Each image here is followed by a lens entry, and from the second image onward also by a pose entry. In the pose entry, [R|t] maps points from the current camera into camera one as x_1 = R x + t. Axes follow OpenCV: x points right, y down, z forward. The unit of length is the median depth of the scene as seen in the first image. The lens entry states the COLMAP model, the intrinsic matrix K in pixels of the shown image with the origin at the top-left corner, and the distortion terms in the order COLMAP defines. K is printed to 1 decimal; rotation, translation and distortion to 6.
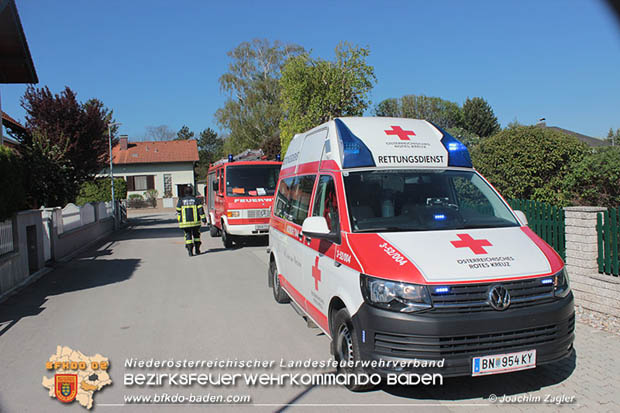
lens RADIAL K [[488.9, 0, 310.0], [0, 488.9, 206.5], [0, 0, 1]] dist [-0.047041, 0.001015]
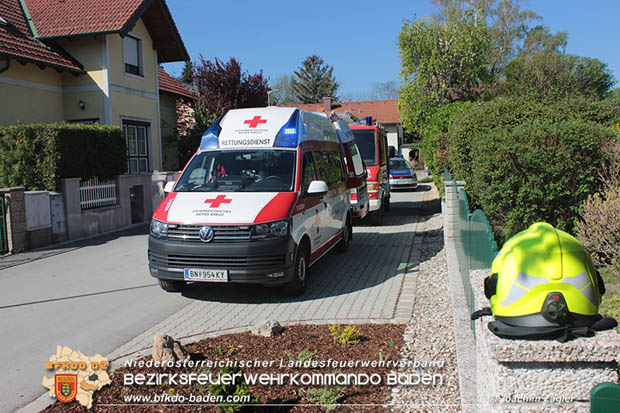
lens RADIAL K [[586.7, 0, 310.0], [0, 586.7, 206.5], [0, 0, 1]] dist [-0.001882, -0.001252]
pose [[0.891743, 0.046787, -0.450116, 0.598536], [-0.021631, 0.997911, 0.060872, -0.010661], [0.452024, -0.044546, 0.890893, -0.213165]]
